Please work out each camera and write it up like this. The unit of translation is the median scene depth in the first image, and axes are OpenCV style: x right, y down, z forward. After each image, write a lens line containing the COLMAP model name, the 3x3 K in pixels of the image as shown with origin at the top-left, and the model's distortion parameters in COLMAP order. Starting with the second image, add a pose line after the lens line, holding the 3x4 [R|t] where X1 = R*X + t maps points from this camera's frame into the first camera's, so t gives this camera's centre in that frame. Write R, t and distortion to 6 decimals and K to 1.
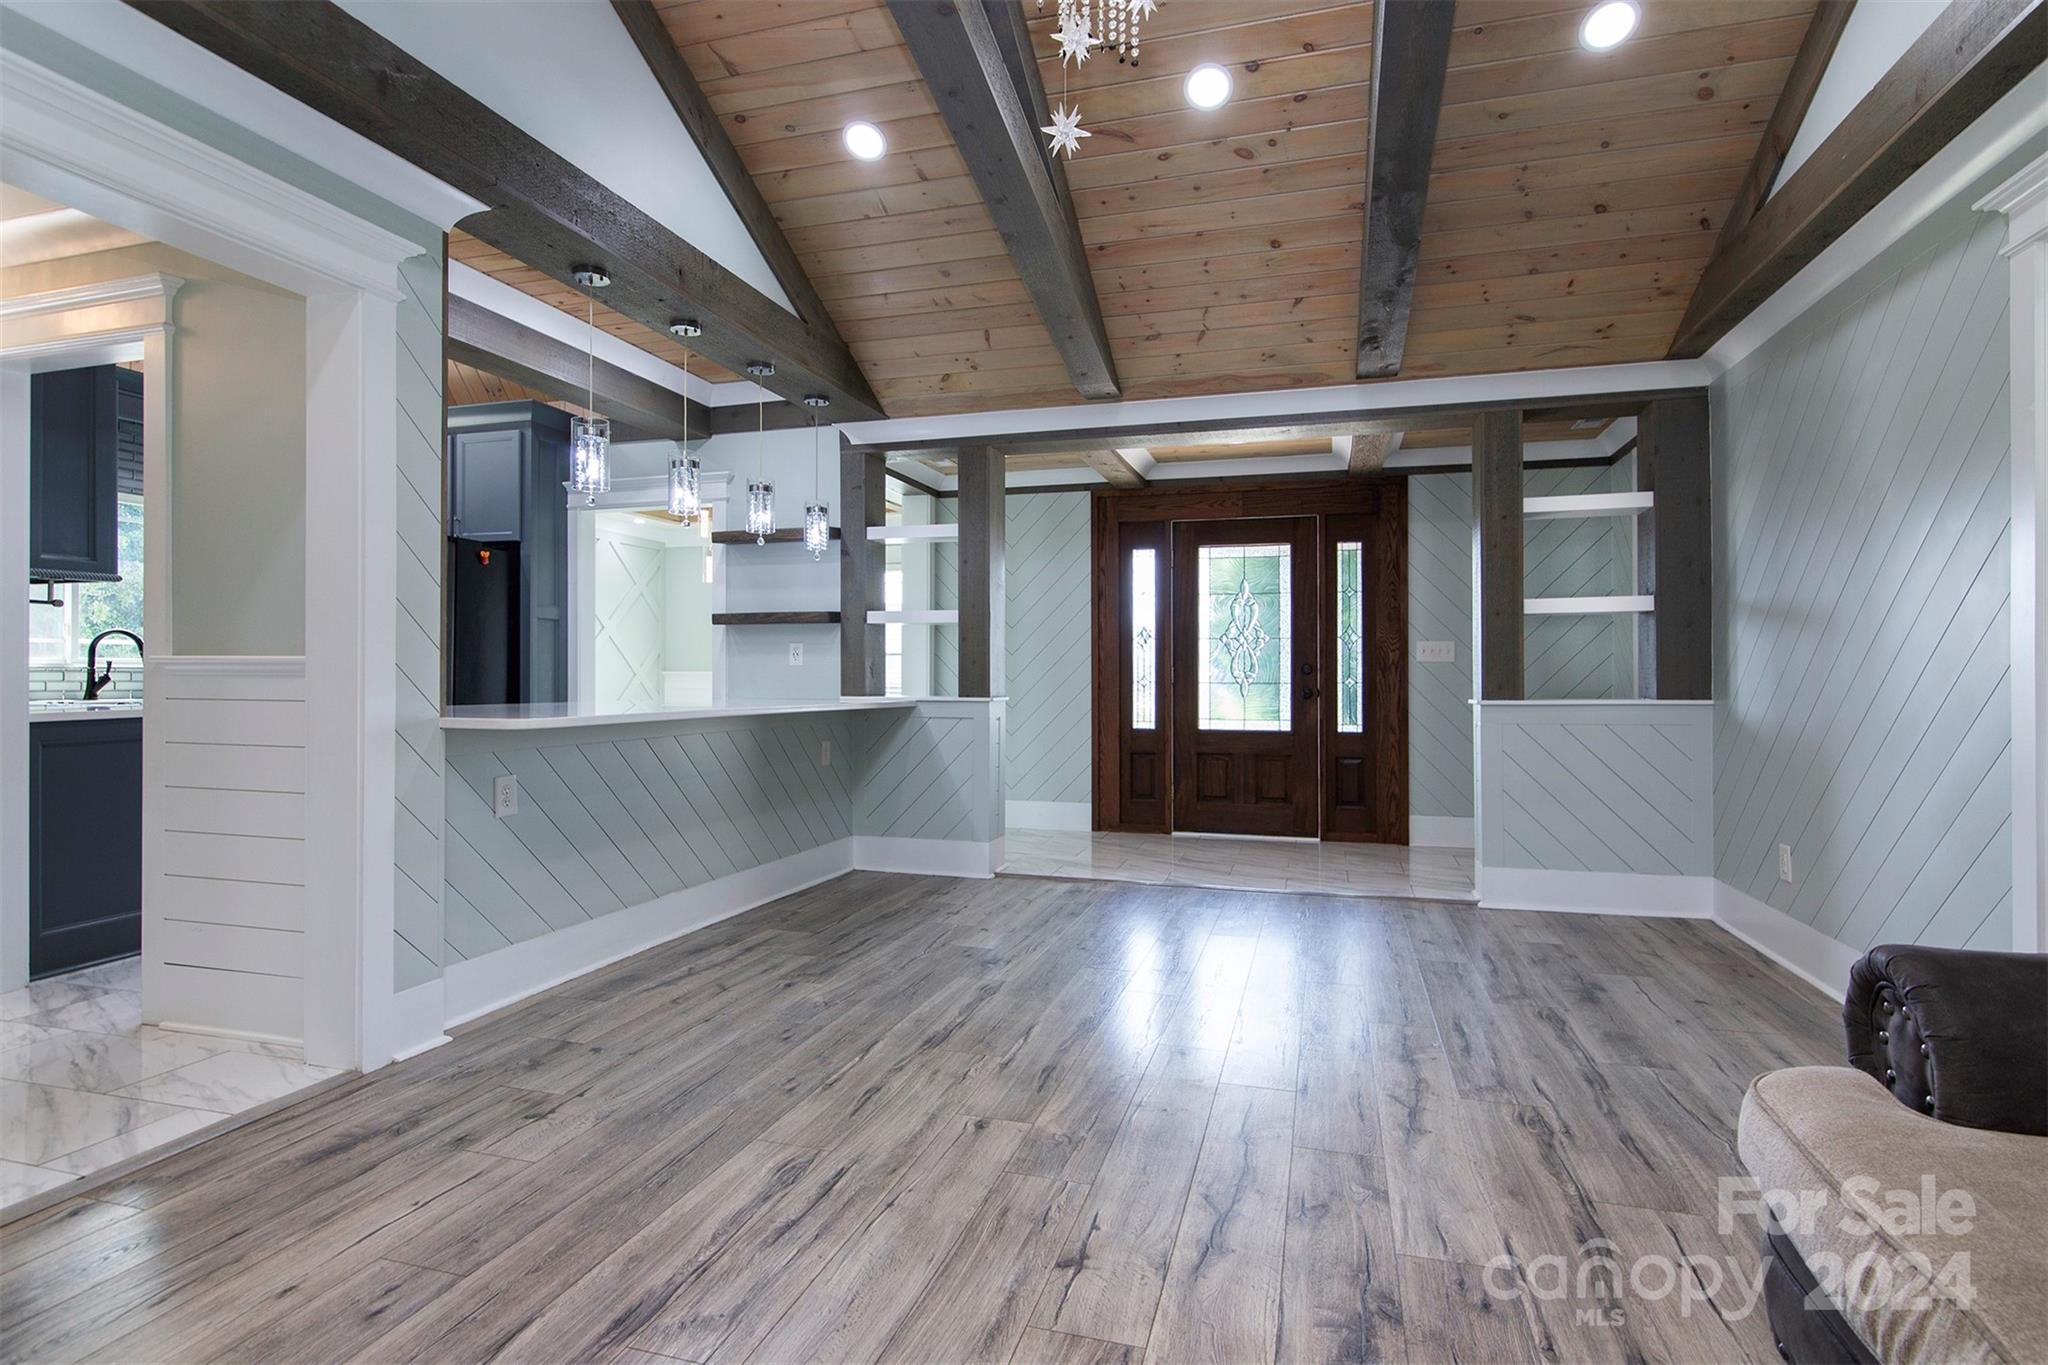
lens RADIAL K [[994.8, 0, 1027.2], [0, 994.8, 669.5], [0, 0, 1]] dist [-0.001140, -0.000431]
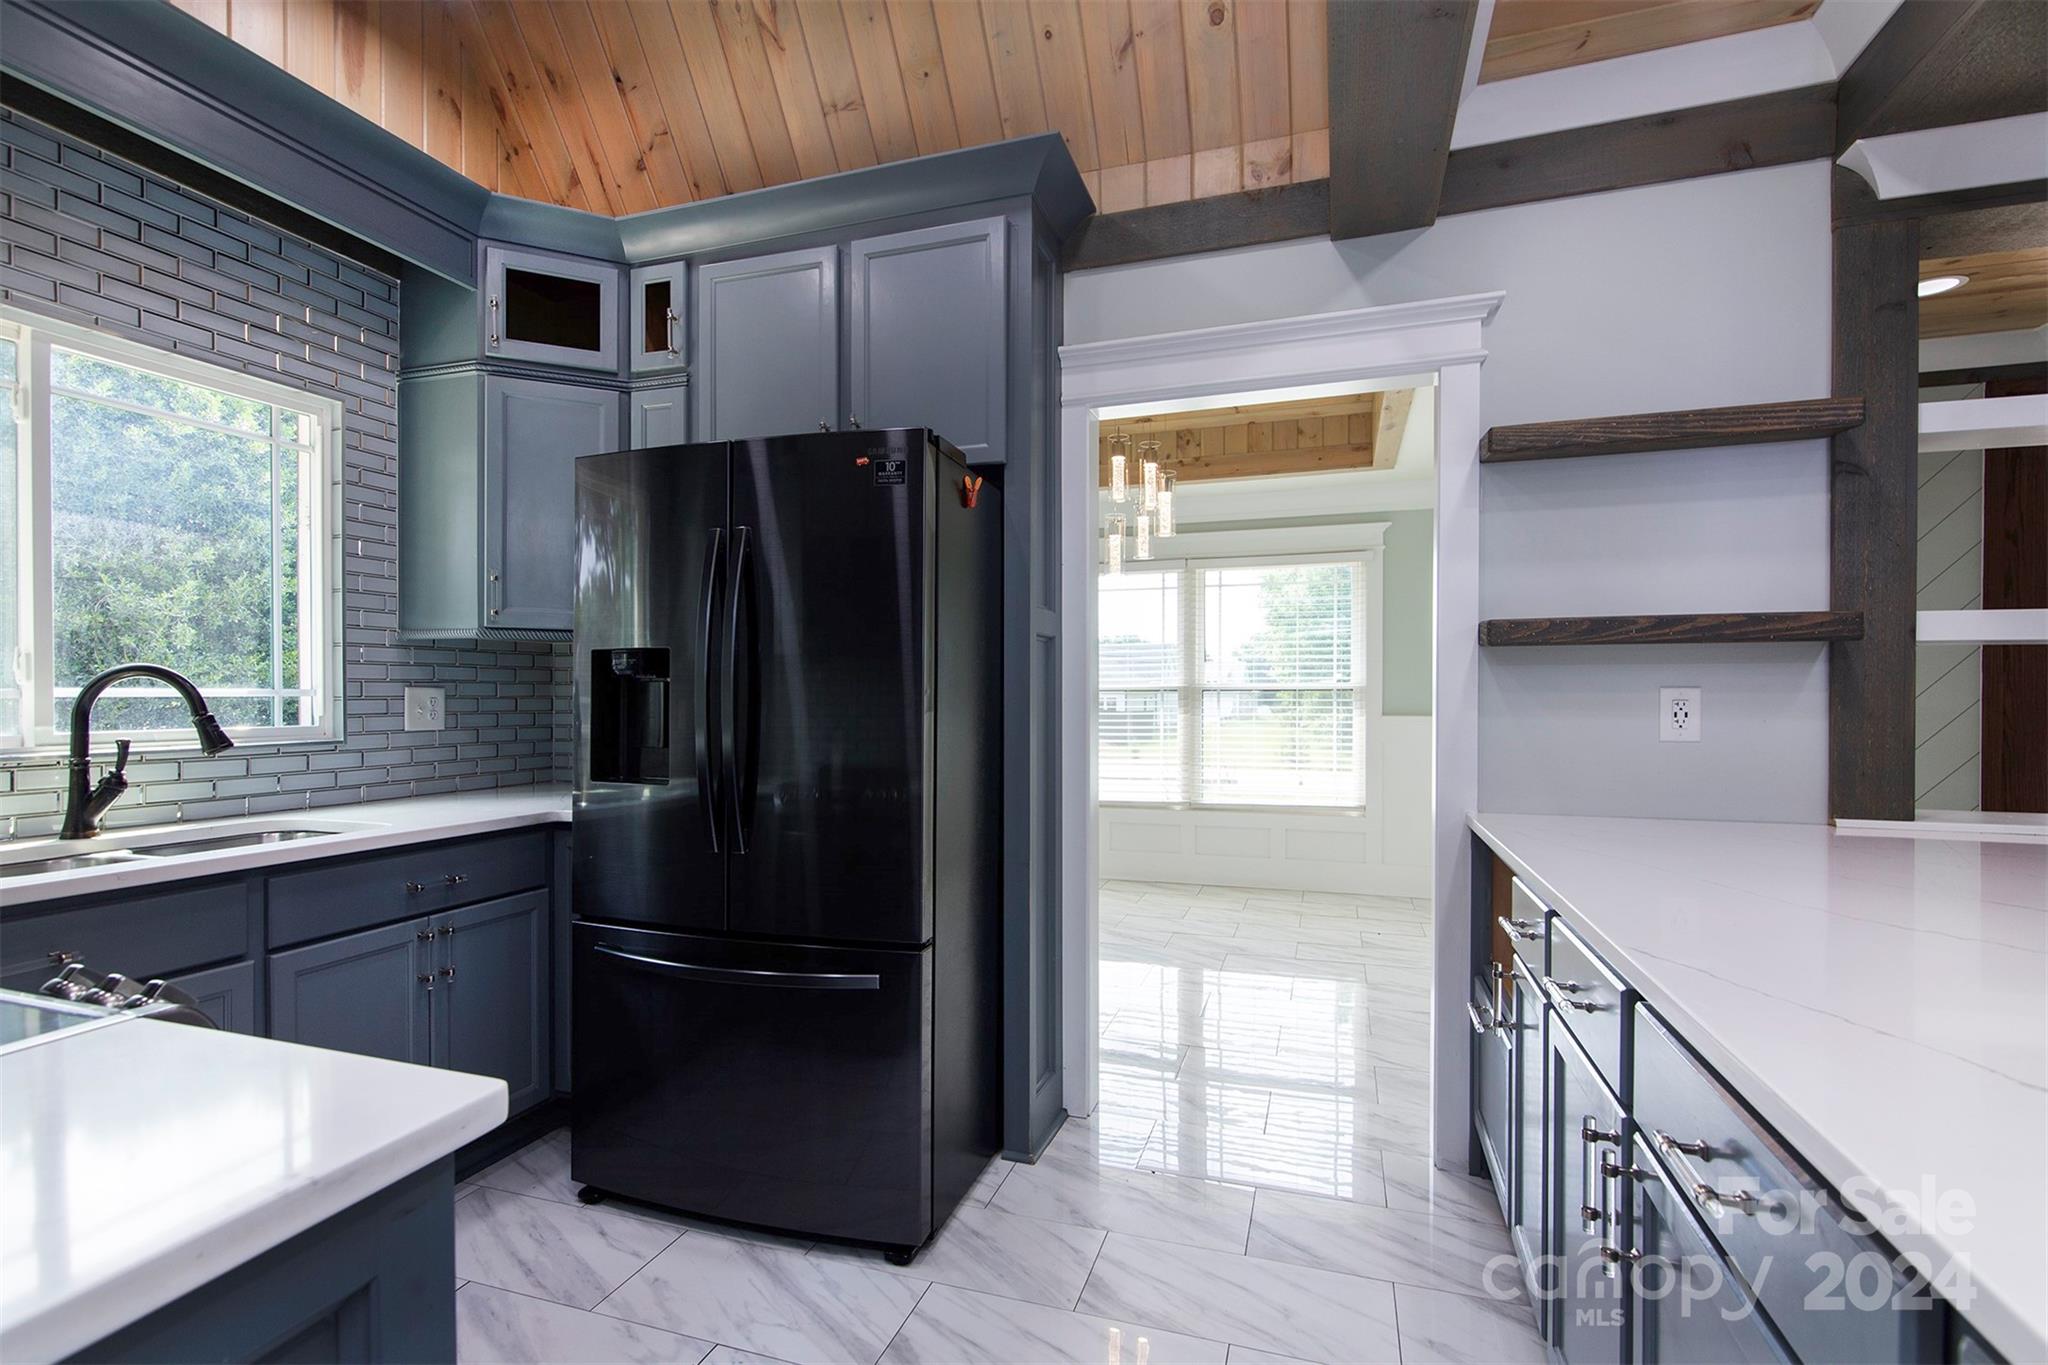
lens RADIAL K [[968.3, 0, 1000.9], [0, 968.3, 704.9], [0, 0, 1]] dist [0.000553, -0.000080]
pose [[0.998921, -0.000408, -0.046448, -0.545005], [0.001069, 0.999899, 0.014197, -0.027861], [0.046438, -0.014231, 0.998820, 0.618998]]
